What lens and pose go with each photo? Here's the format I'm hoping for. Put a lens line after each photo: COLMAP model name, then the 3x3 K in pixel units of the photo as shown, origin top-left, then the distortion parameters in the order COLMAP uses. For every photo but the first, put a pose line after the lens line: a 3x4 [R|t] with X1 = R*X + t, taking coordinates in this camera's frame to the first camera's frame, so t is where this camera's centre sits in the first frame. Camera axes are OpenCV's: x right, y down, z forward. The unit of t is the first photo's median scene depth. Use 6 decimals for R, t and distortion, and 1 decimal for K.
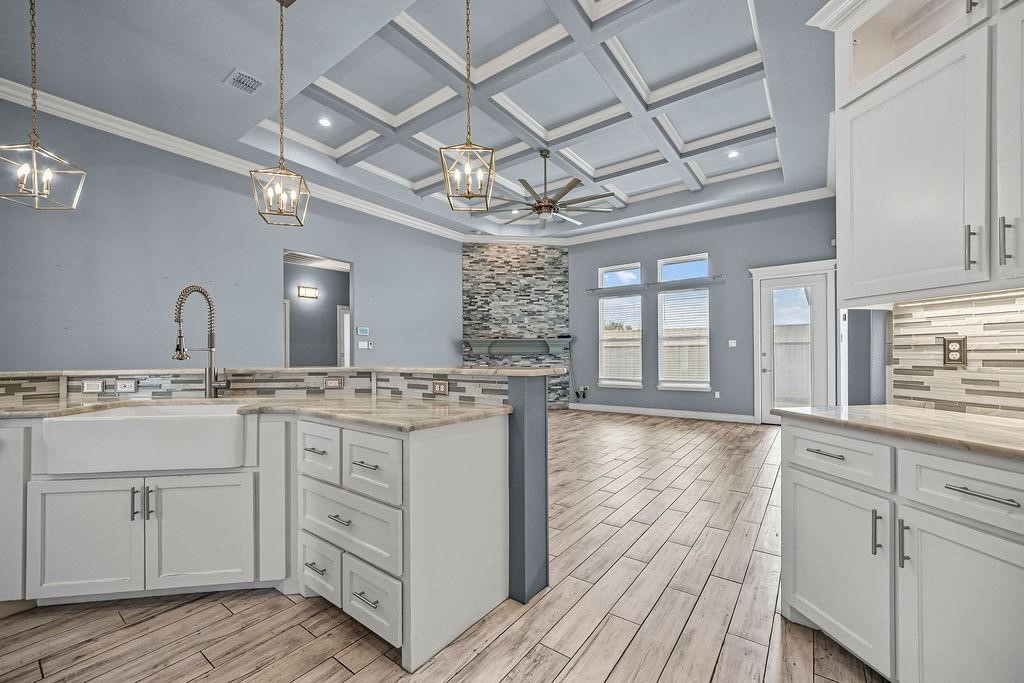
lens RADIAL K [[409.5, 0, 512.2], [0, 409.5, 352.4], [0, 0, 1]] dist [-0.000982, 0.000309]
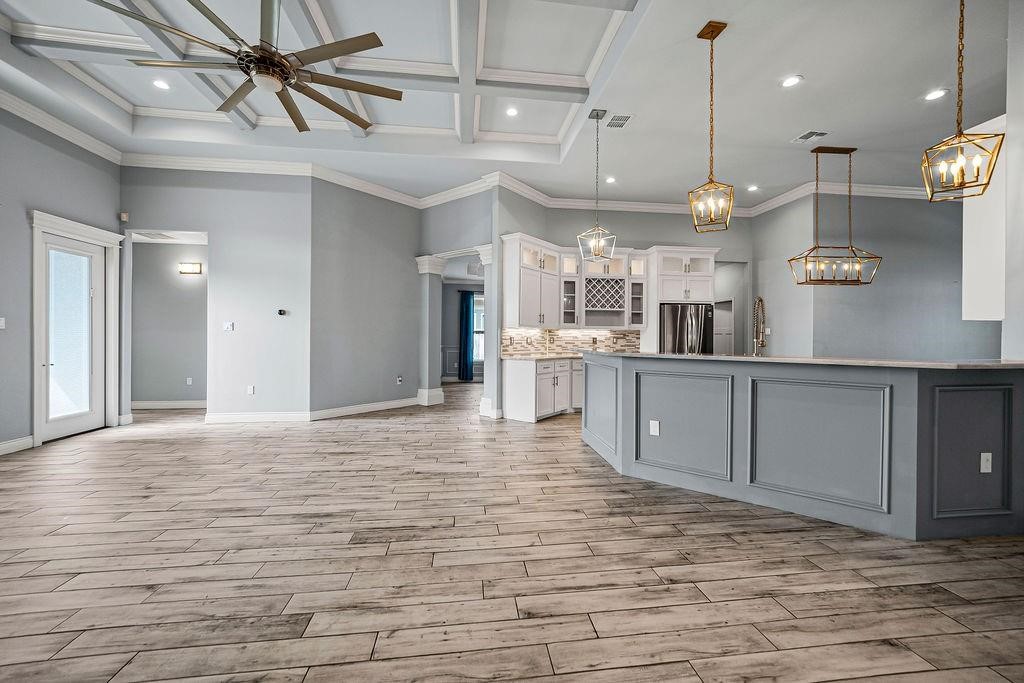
lens RADIAL K [[407.1, 0, 514.5], [0, 407.1, 340.9], [0, 0, 1]] dist [-0.012176, 0.004899]
pose [[-0.693813, -0.004450, 0.720141, -0.345908], [-0.005466, 0.999985, 0.000913, -0.000430], [-0.720134, -0.003303, -0.693827, 0.763274]]
